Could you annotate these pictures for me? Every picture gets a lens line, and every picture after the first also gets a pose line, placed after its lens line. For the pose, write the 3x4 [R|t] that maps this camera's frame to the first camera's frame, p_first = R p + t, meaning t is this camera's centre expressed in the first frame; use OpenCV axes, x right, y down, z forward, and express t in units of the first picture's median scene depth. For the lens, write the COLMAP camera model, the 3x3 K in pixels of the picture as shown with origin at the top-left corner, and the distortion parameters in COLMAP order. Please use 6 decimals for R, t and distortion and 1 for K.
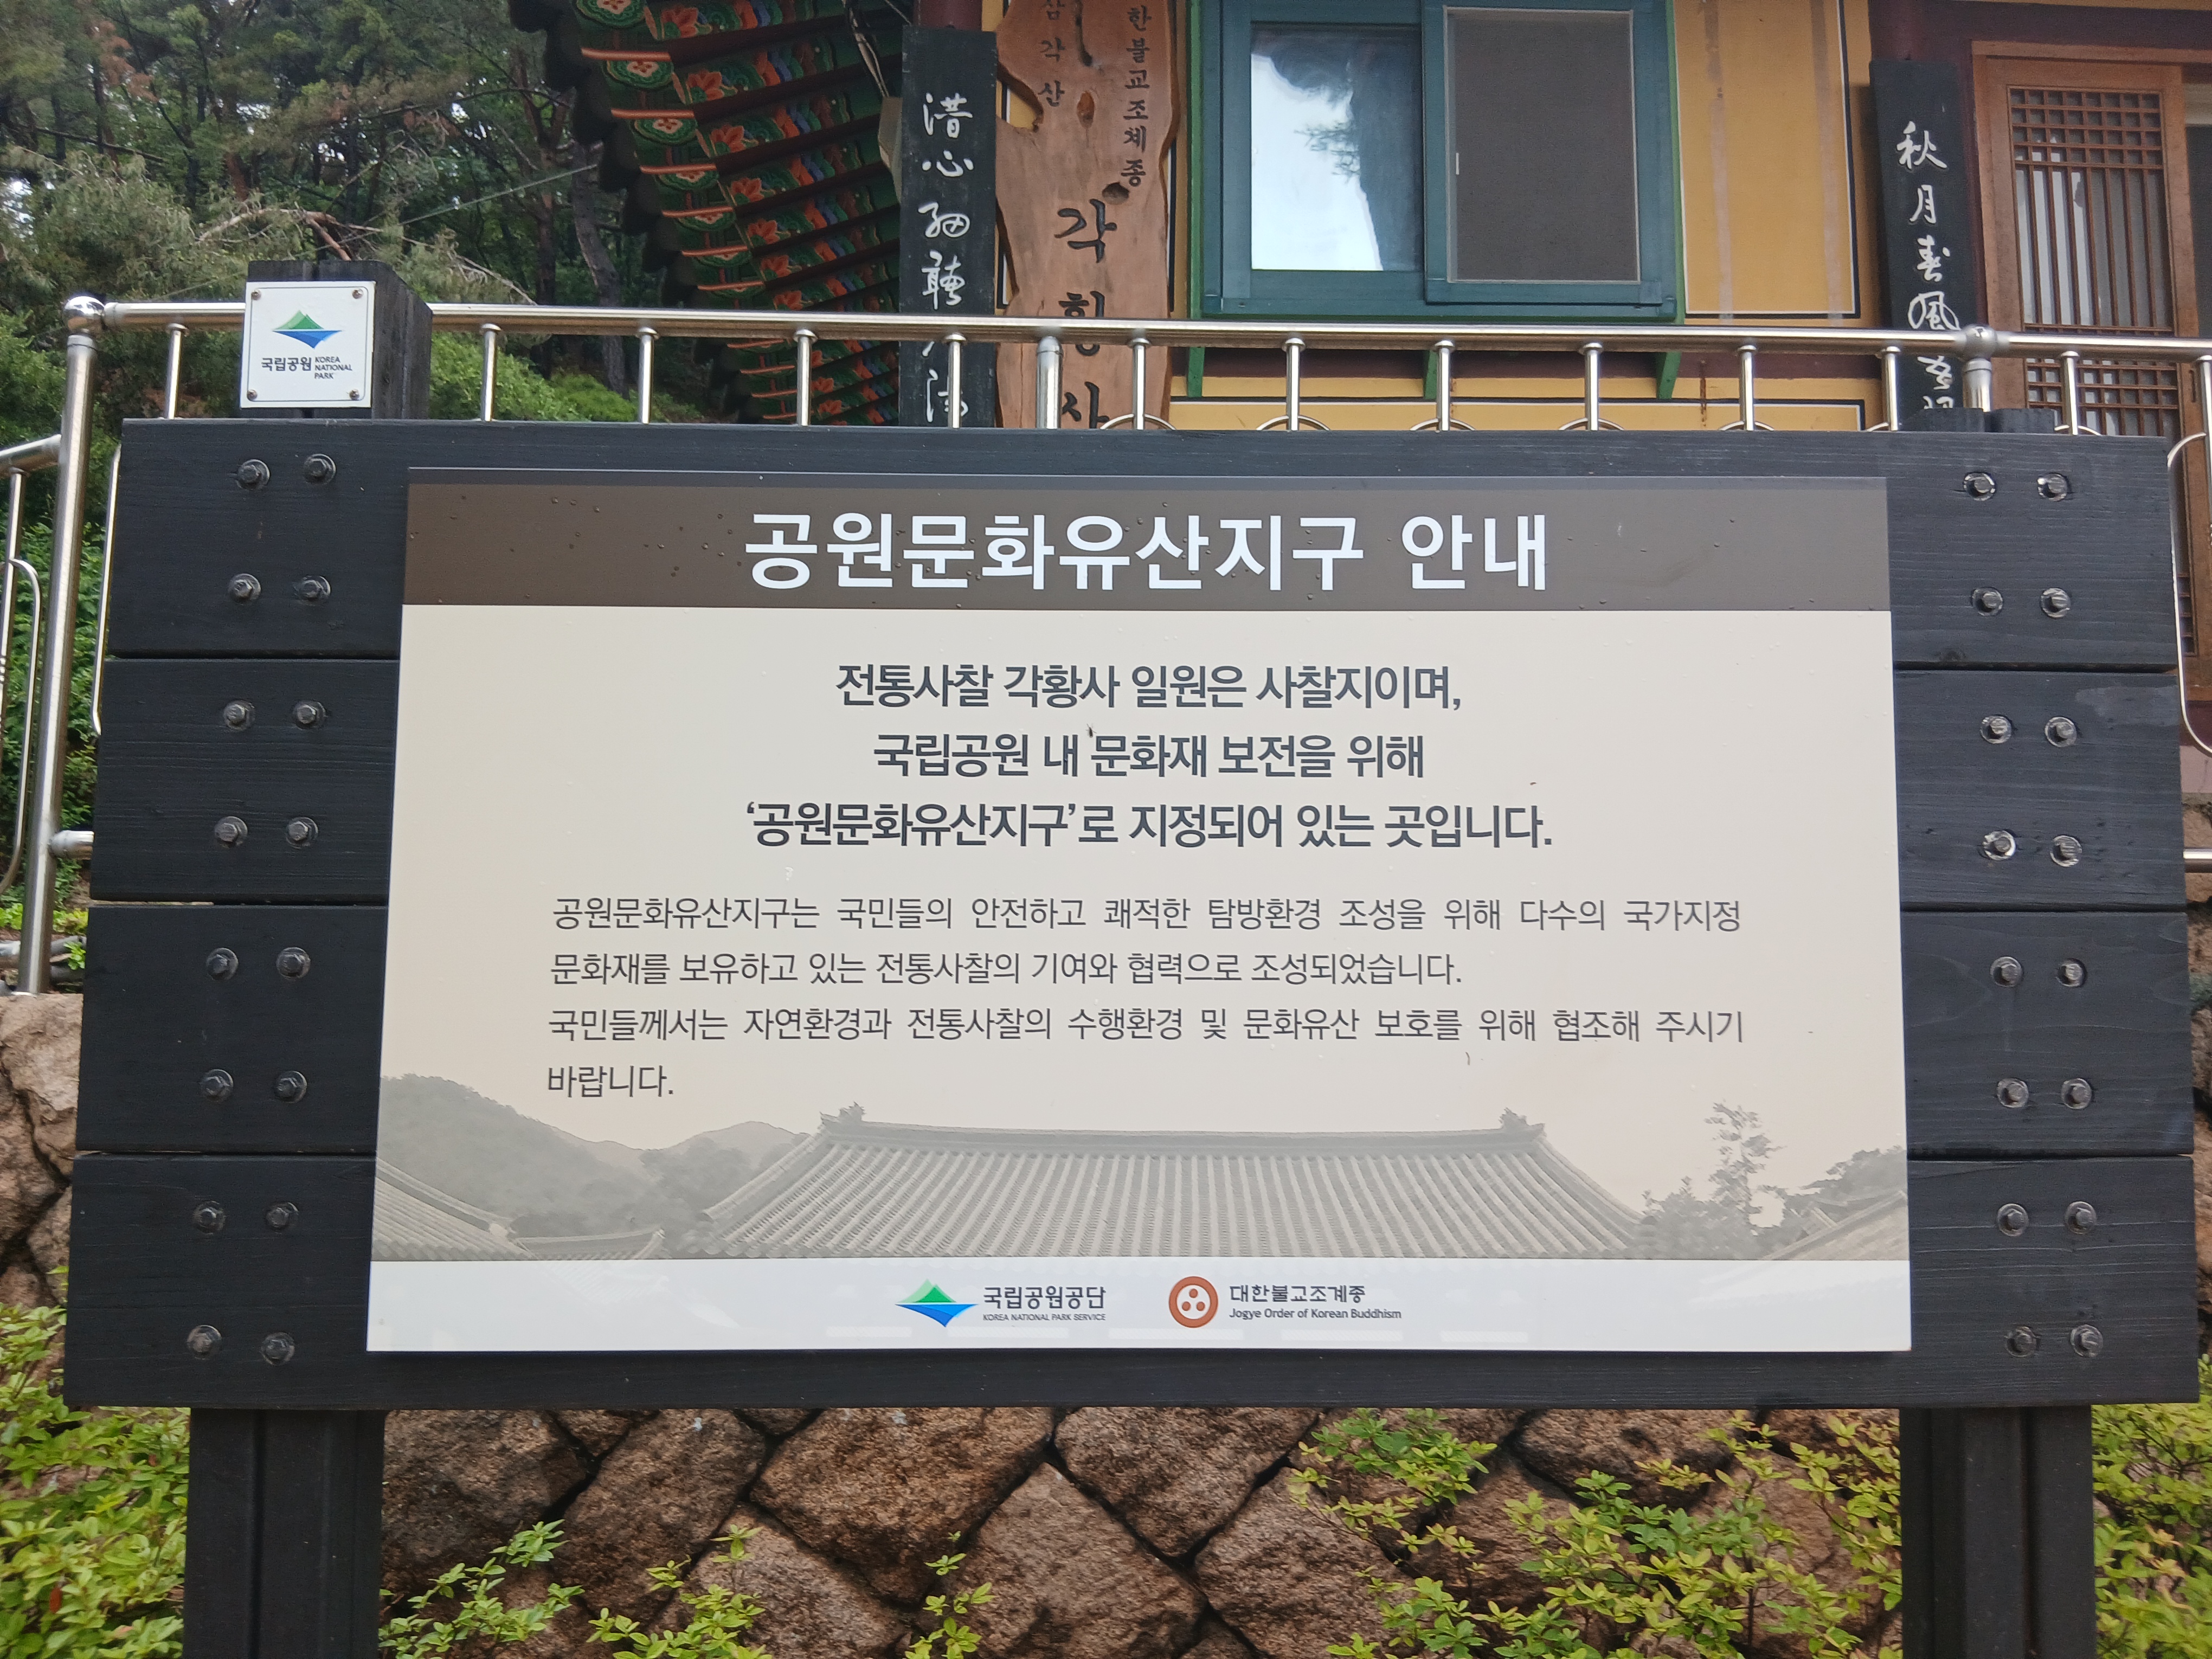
lens RADIAL K [[1671.3, 0, 1115.0], [0, 1671.3, 833.8], [0, 0, 1]] dist [0.094437, -0.177001]
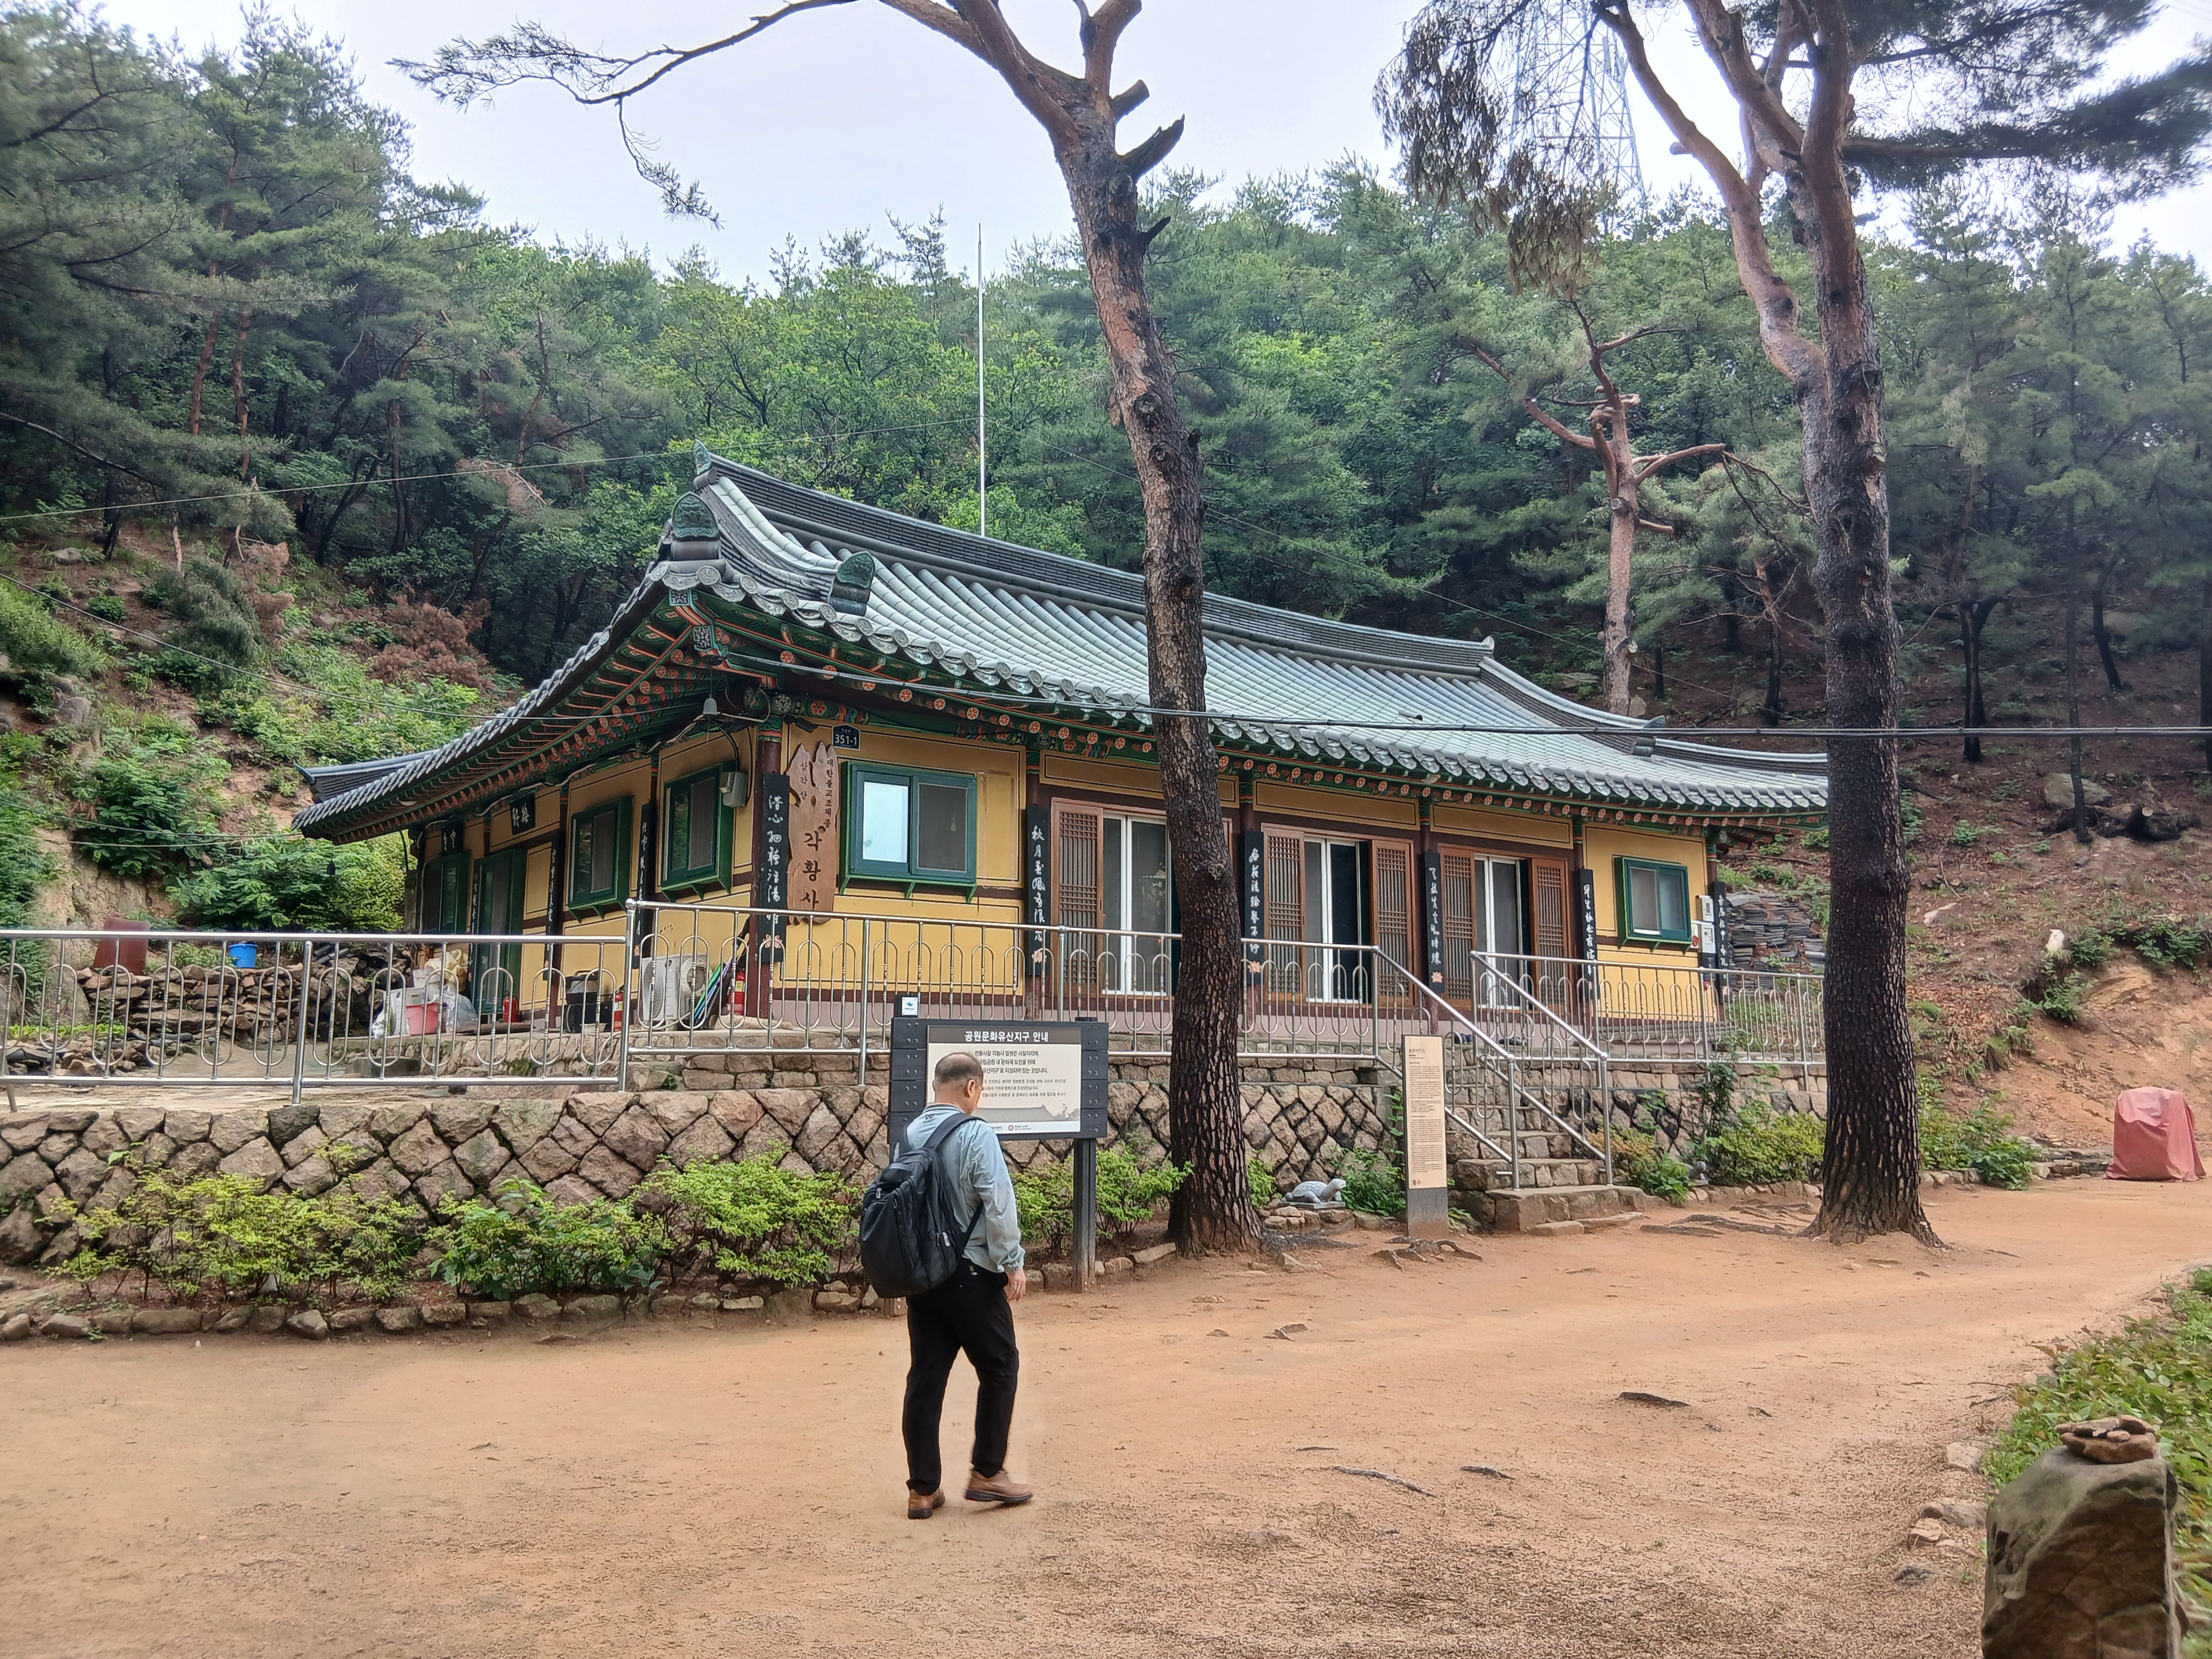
lens RADIAL K [[1671.3, 0, 1115.0], [0, 1671.3, 833.8], [0, 0, 1]] dist [0.094437, -0.177001]
pose [[0.815880, 0.080922, 0.572531, -1.628385], [-0.057242, 0.996598, -0.059288, -0.264567], [-0.575382, 0.015599, 0.817736, -2.266985]]
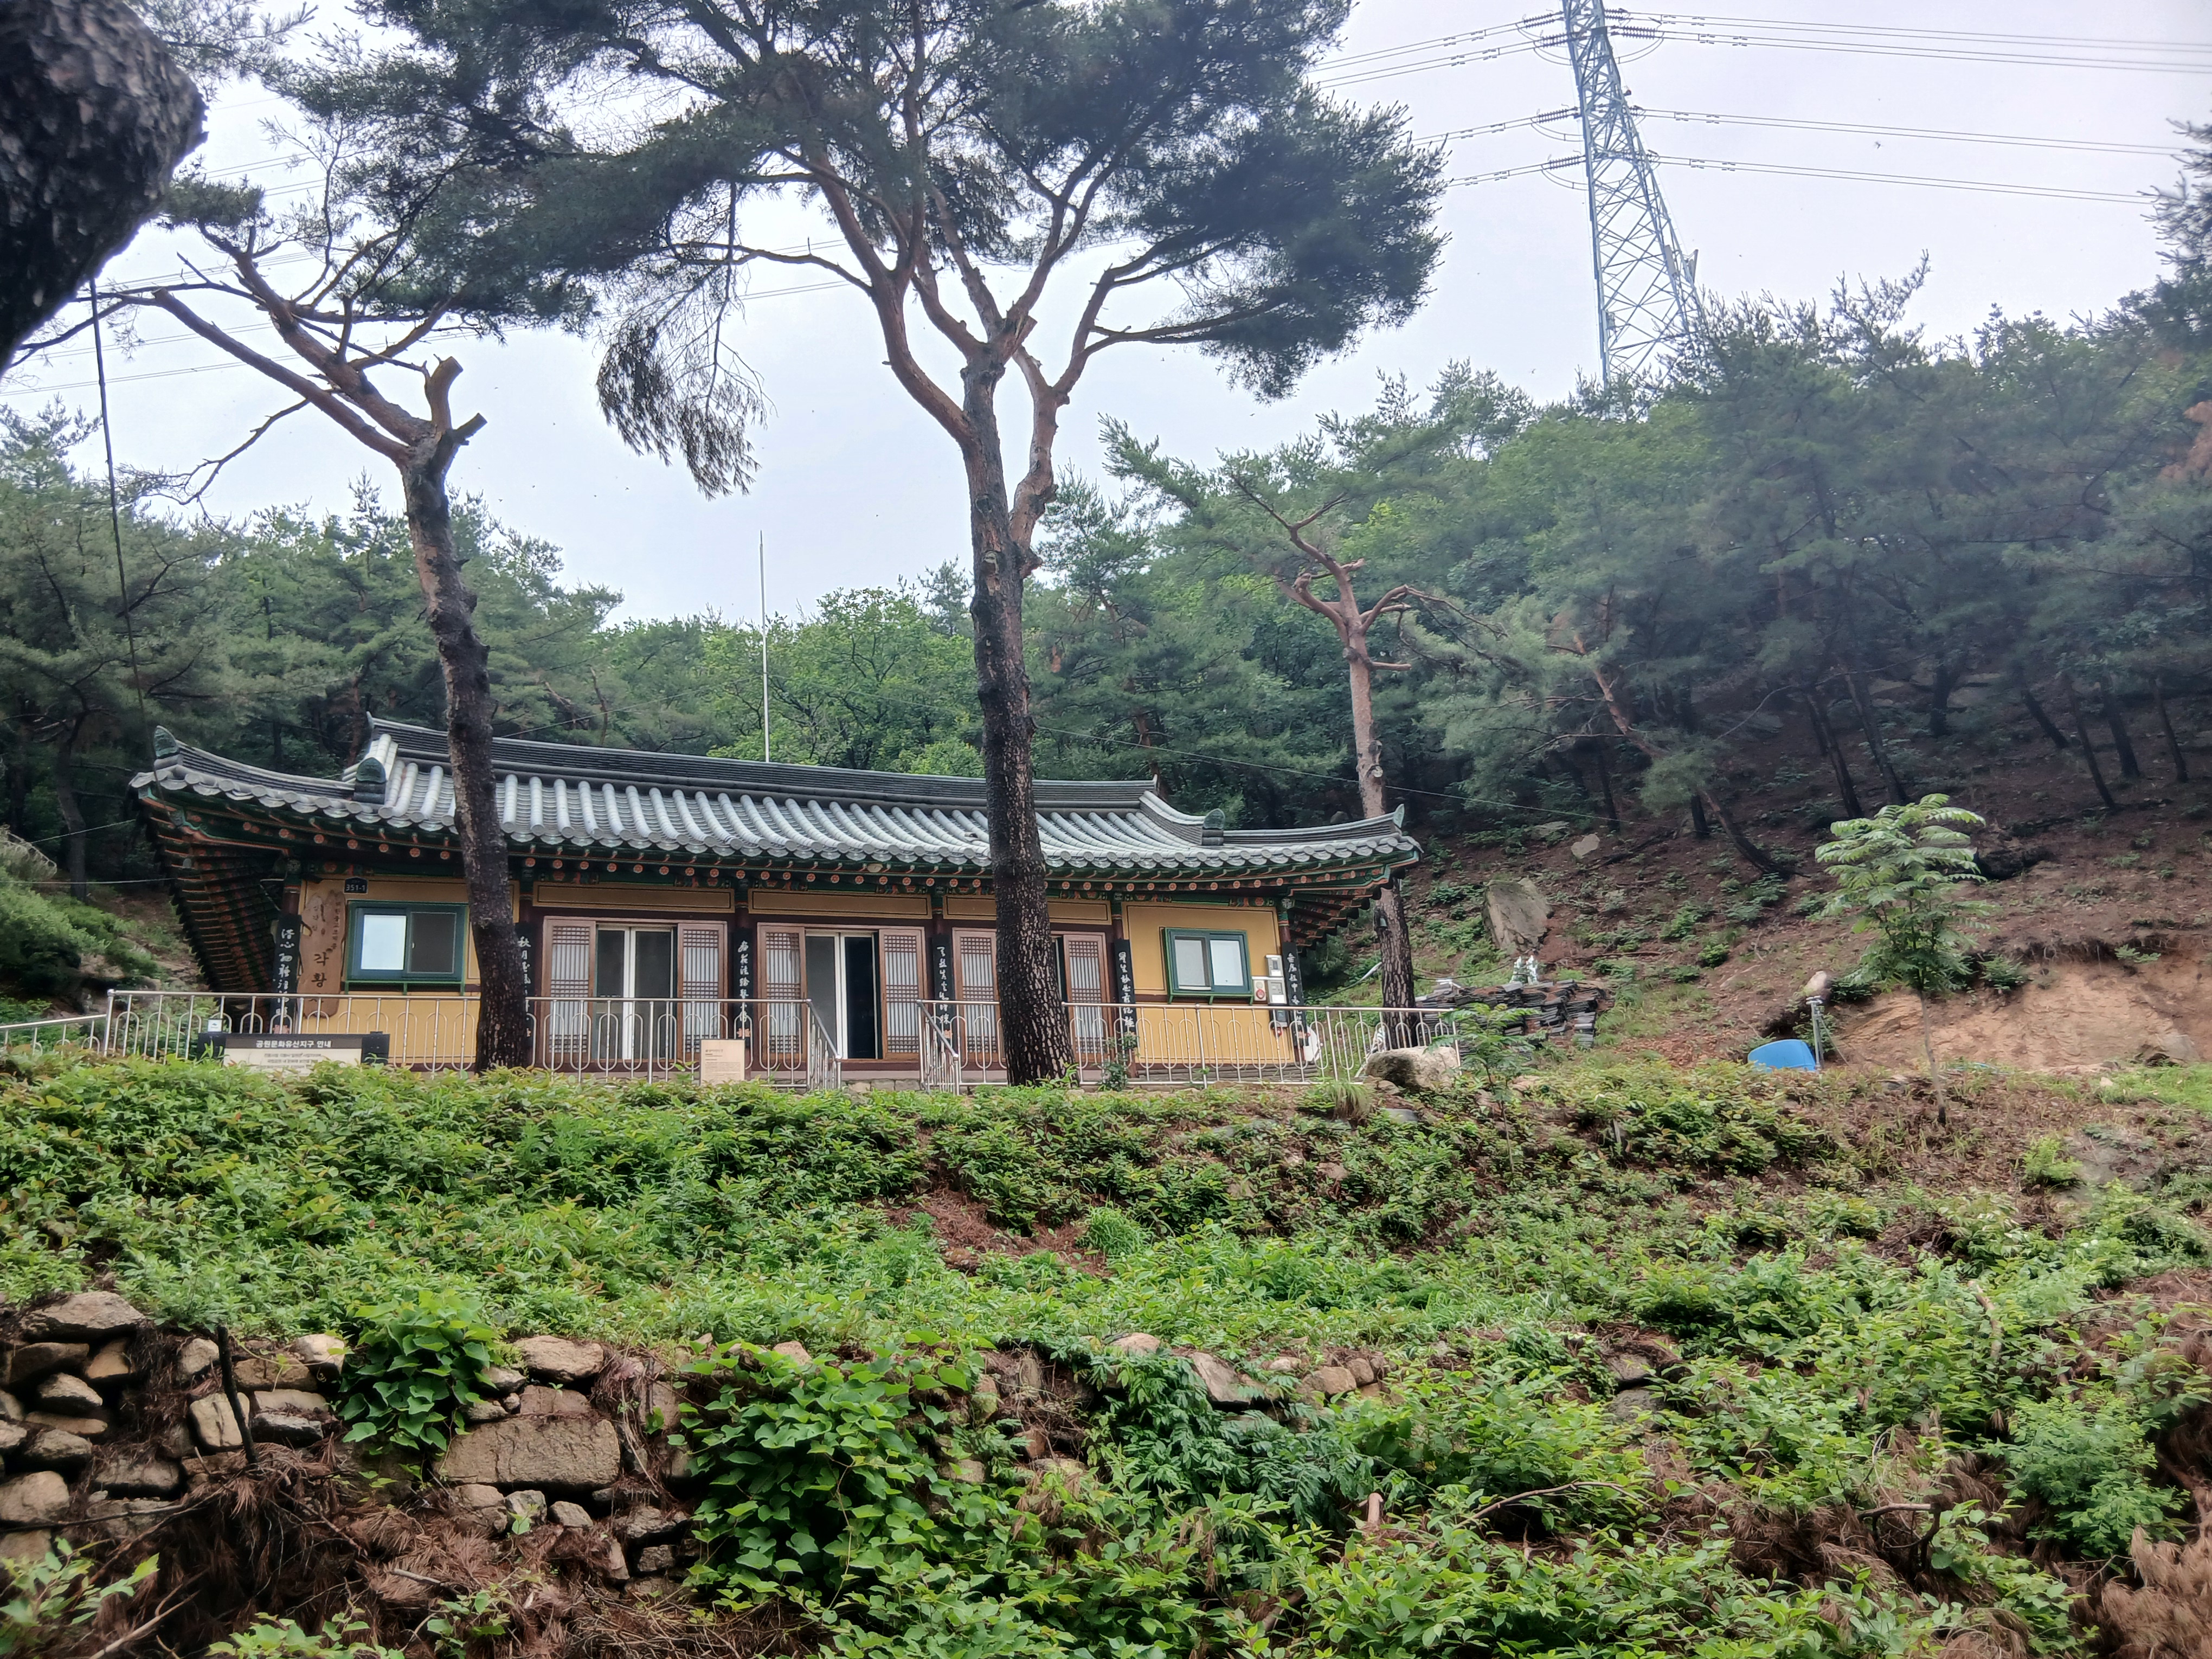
lens RADIAL K [[1671.3, 0, 1115.0], [0, 1671.3, 833.8], [0, 0, 1]] dist [0.094437, -0.177001]
pose [[0.941516, 0.040496, 0.334525, 0.538489], [0.040864, 0.971703, -0.232642, 0.531236], [-0.334480, 0.232707, 0.913220, -4.622874]]
